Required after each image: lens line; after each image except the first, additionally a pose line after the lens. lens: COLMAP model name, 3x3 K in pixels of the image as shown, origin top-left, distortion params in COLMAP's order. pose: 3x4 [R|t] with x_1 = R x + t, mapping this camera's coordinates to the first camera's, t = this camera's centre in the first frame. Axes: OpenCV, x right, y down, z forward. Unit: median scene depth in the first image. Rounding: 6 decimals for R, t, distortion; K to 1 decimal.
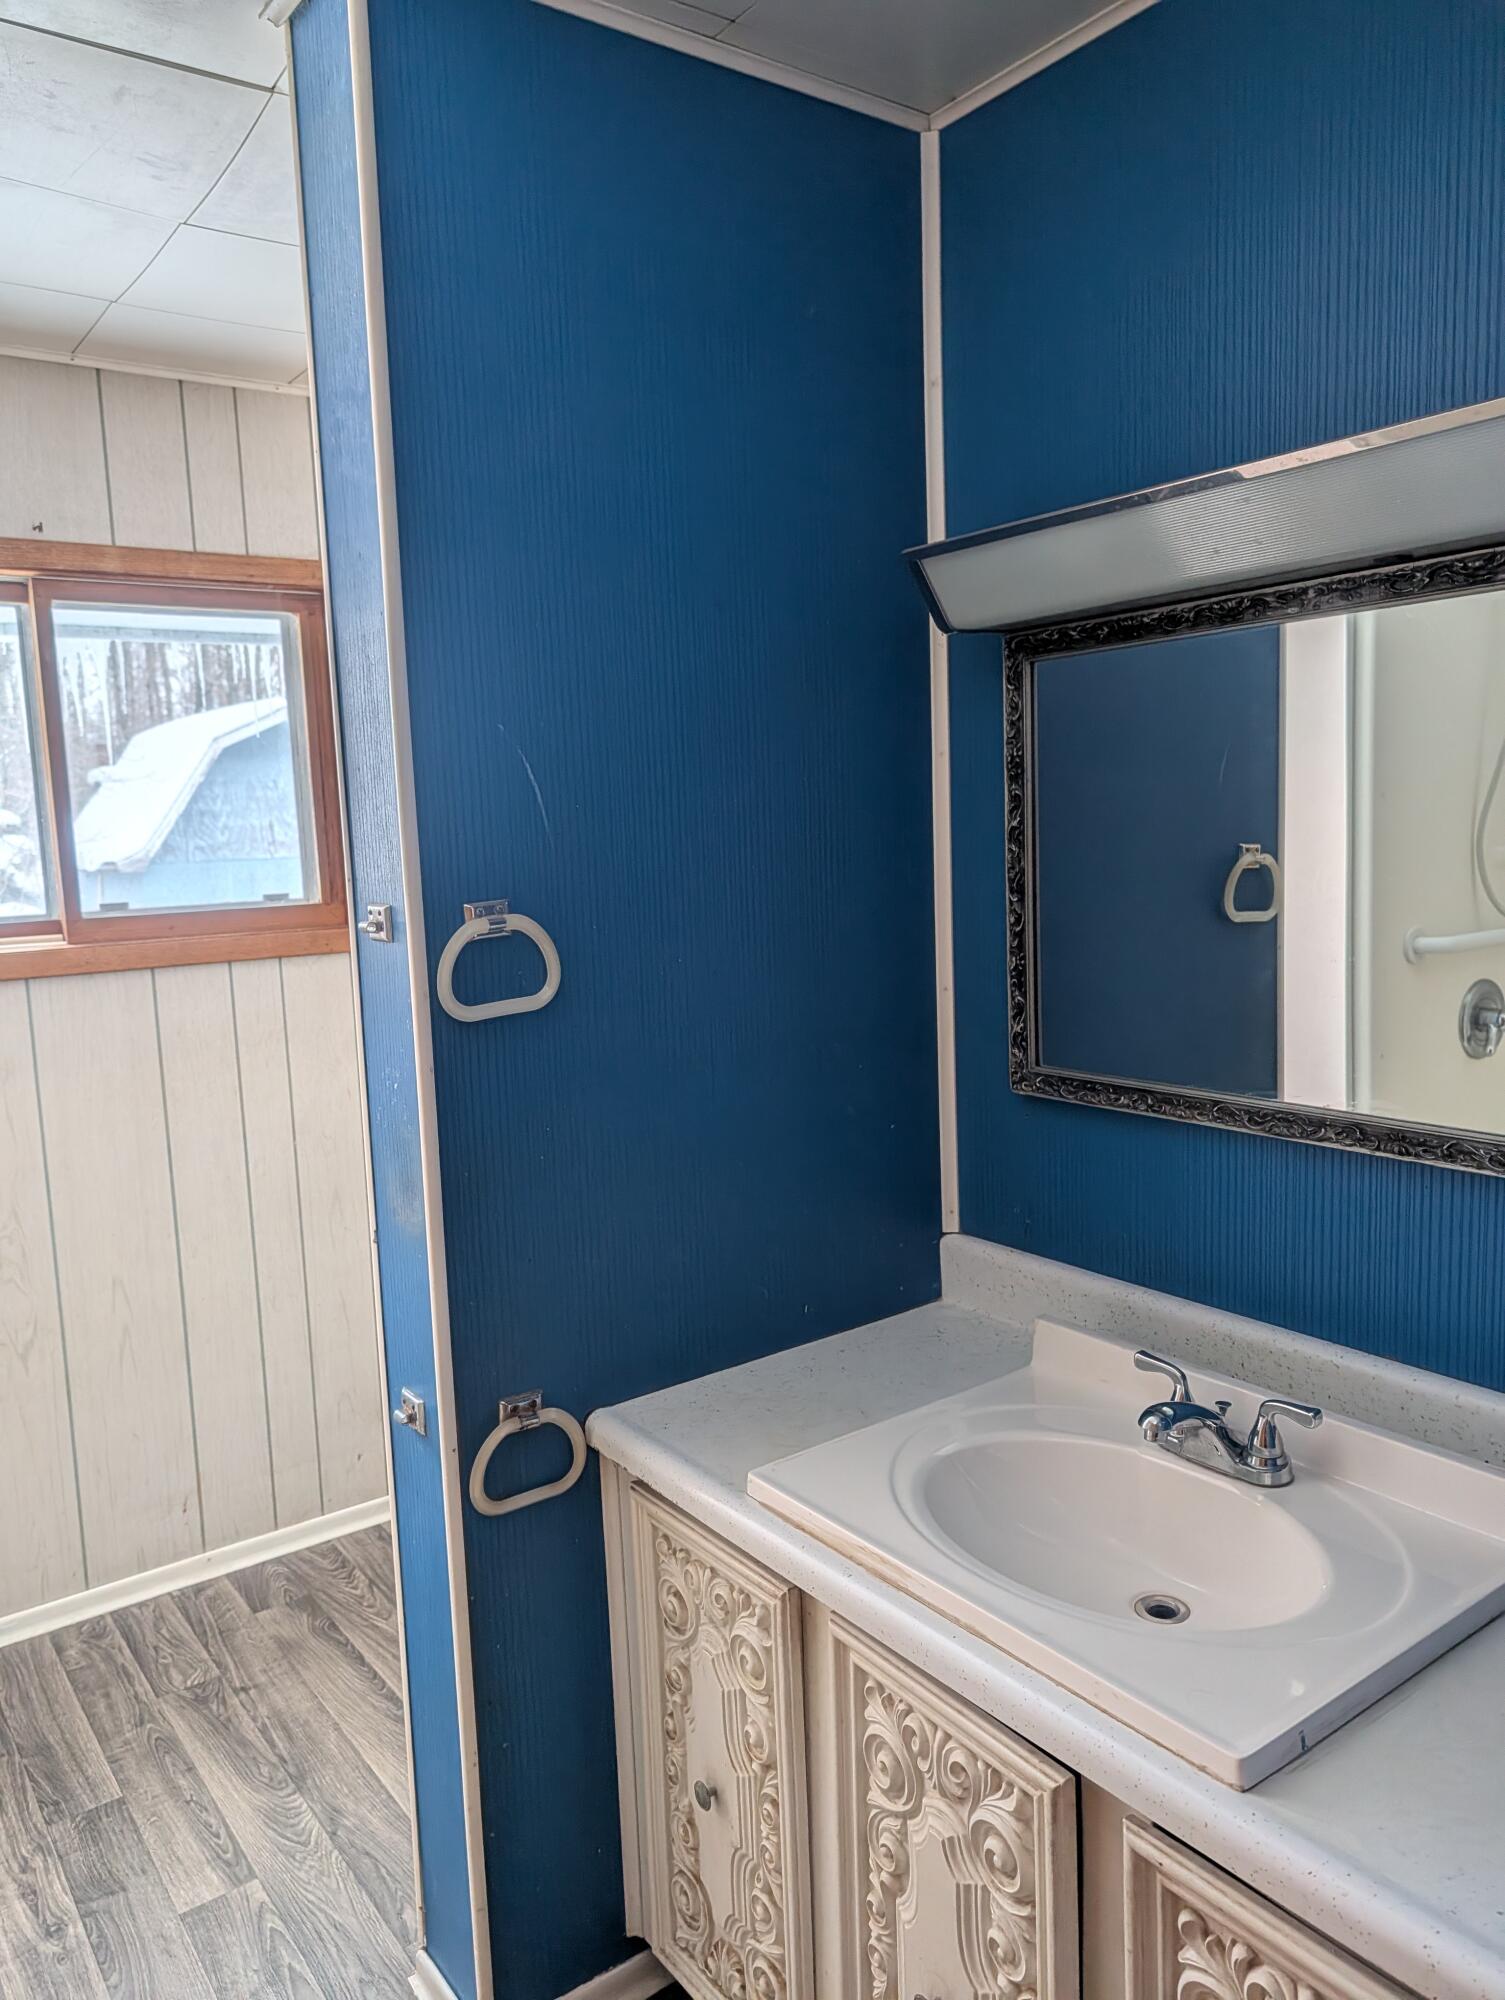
lens RADIAL K [[1436.5, 0, 760.4], [0, 1436.5, 1024.7], [0, 0, 1]] dist [0.001703, 0.008231]
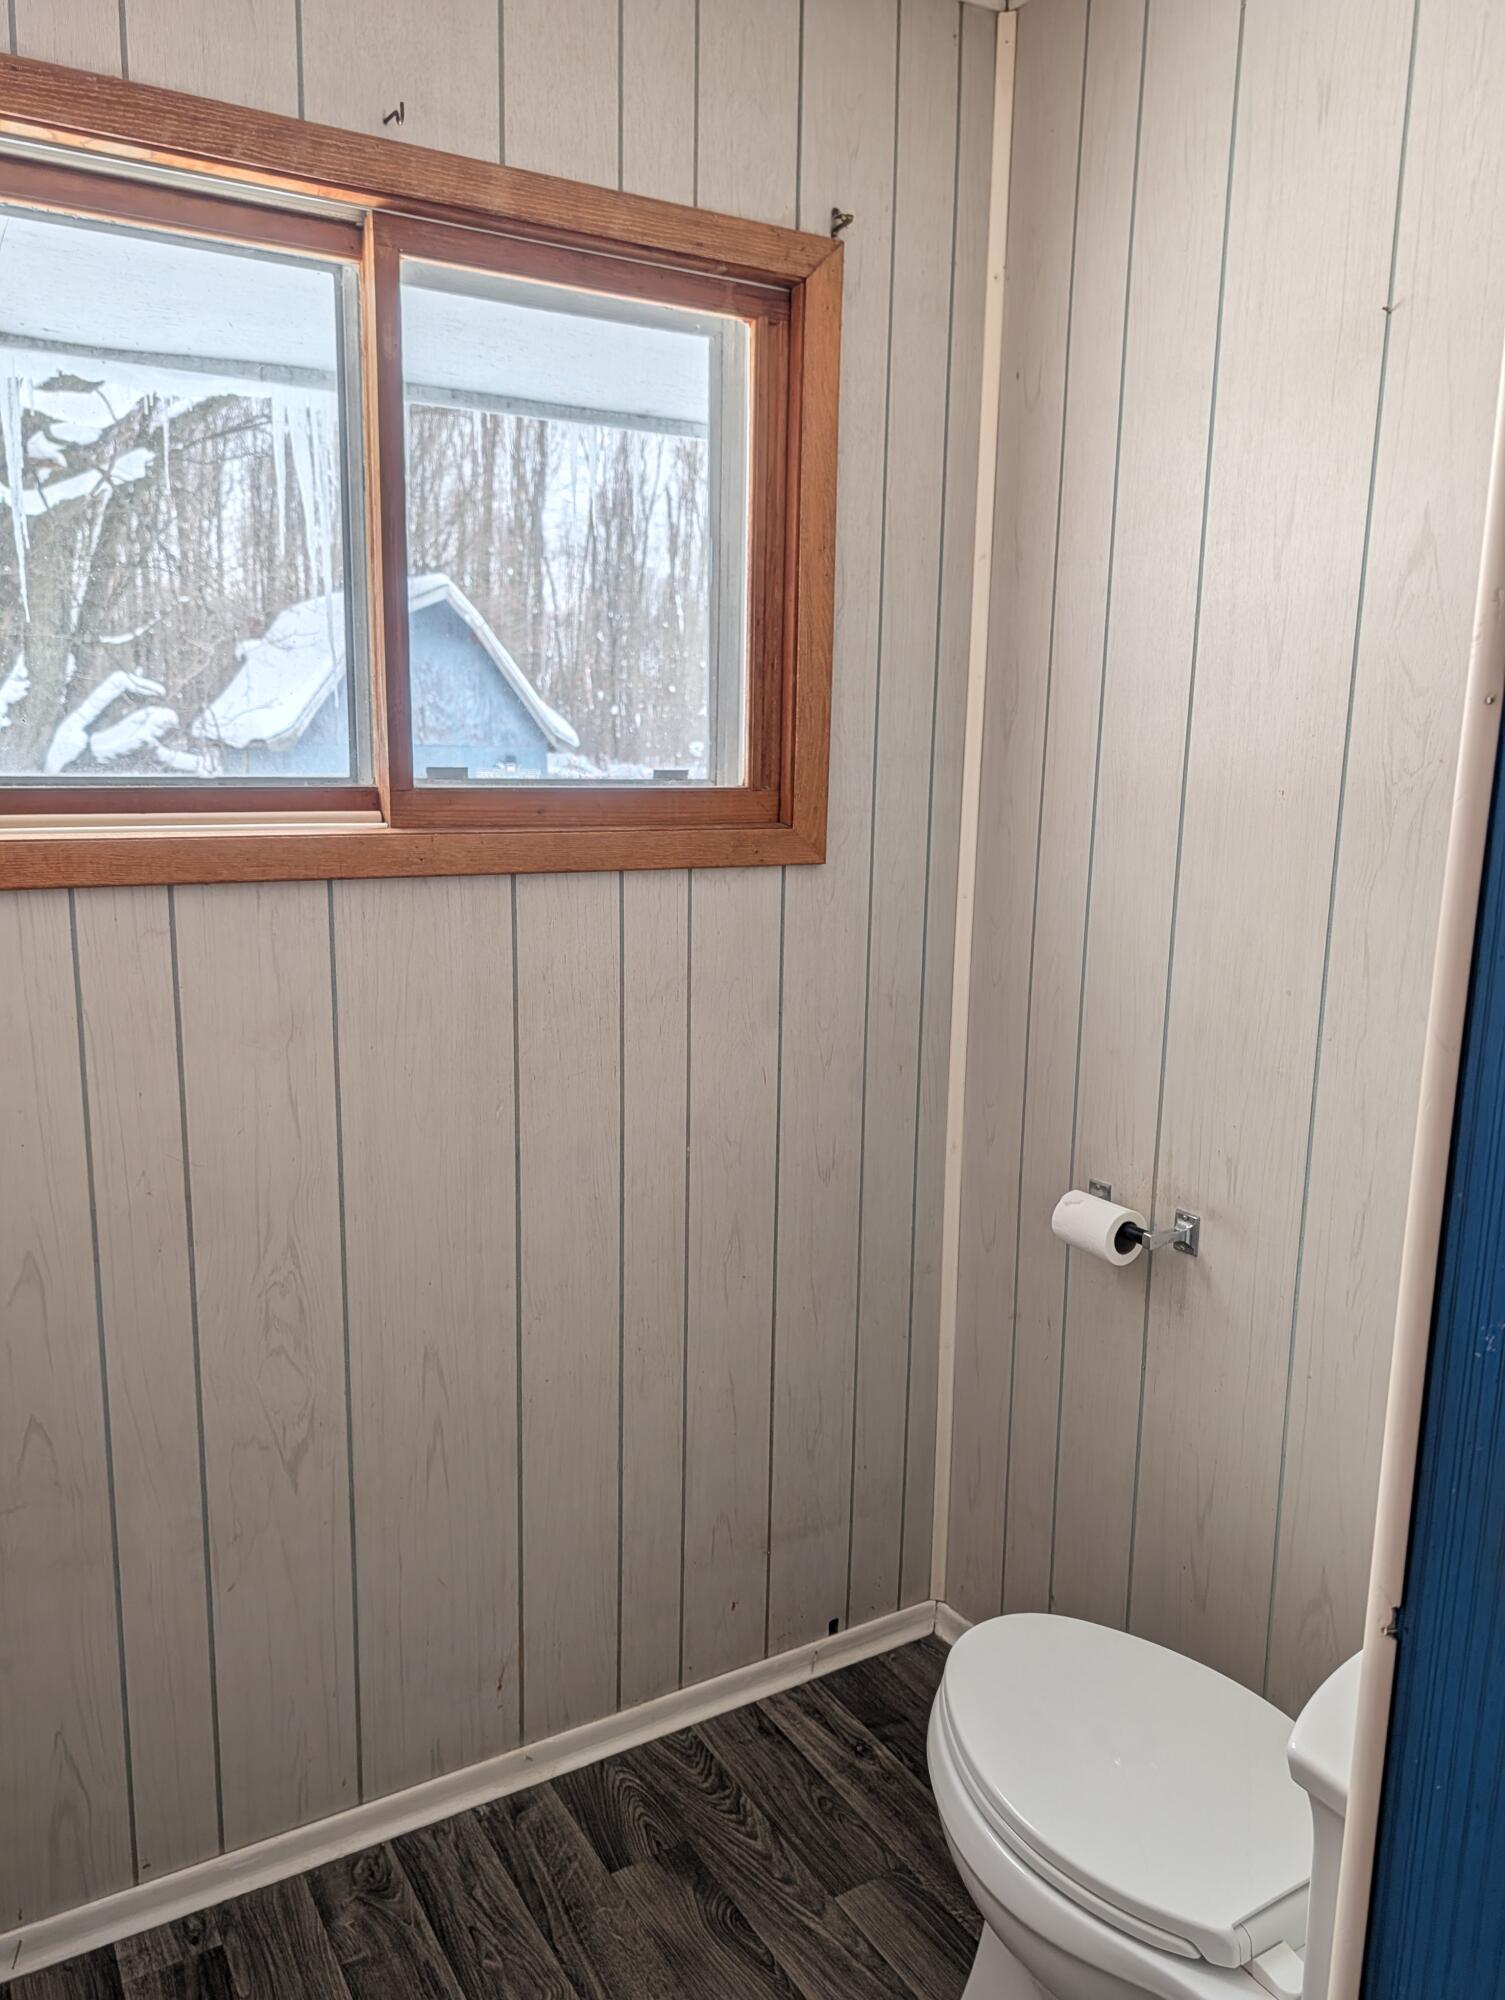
lens RADIAL K [[1410.8, 0, 750.5], [0, 1410.8, 1022.2], [0, 0, 1]] dist [0.009786, -0.001618]
pose [[0.995316, 0.070760, -0.065867, -0.271569], [-0.066758, 0.995897, 0.061098, -0.019215], [0.069920, -0.056415, 0.995956, 0.382592]]
